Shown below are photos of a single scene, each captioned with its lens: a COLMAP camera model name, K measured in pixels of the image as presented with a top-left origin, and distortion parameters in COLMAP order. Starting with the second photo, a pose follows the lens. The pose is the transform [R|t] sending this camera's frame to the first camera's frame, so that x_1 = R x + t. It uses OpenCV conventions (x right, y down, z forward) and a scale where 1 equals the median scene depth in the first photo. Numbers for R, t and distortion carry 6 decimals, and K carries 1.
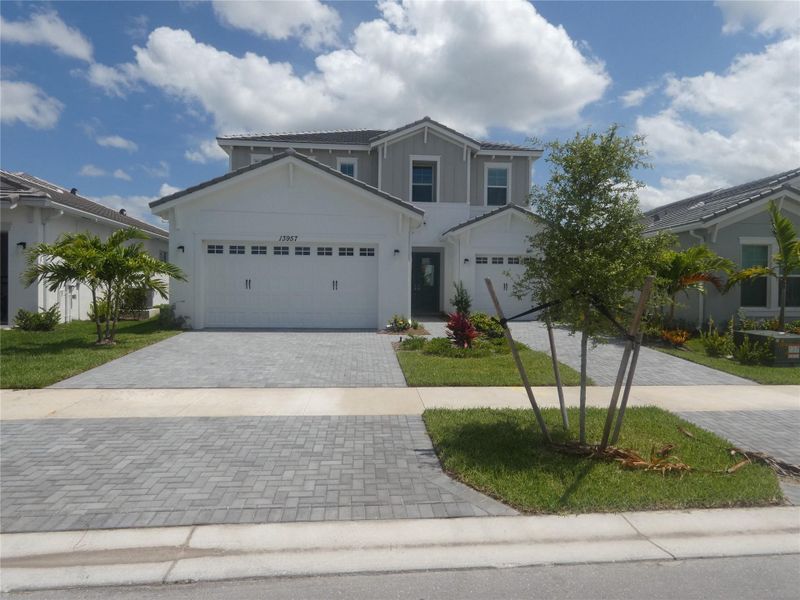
lens RADIAL K [[484.4, 0, 400.4], [0, 484.4, 296.8], [0, 0, 1]] dist [-0.018390, 0.049737]
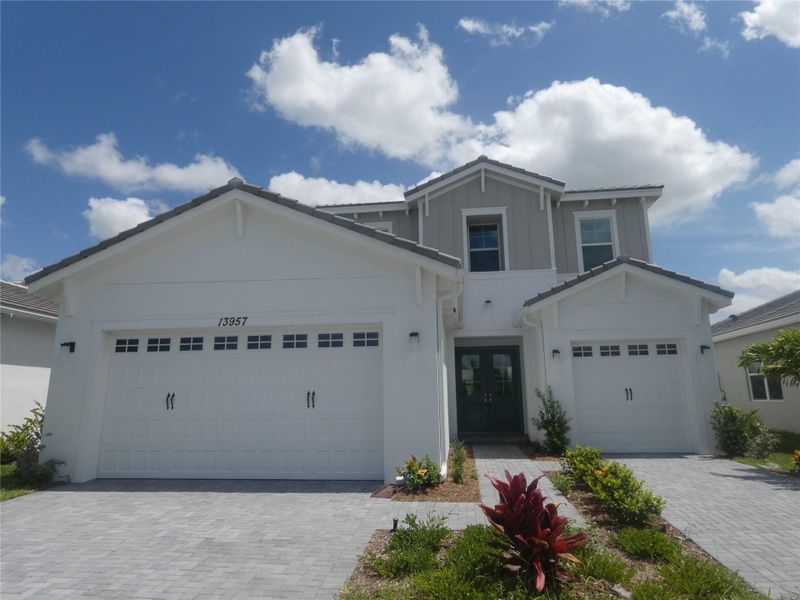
lens RADIAL K [[484.4, 0, 400.4], [0, 484.4, 296.8], [0, 0, 1]] dist [-0.018390, 0.049737]
pose [[0.978113, -0.064606, -0.197789, 0.072086], [0.019089, 0.974428, -0.223888, -0.010387], [0.207196, 0.215212, 0.954334, 0.373092]]
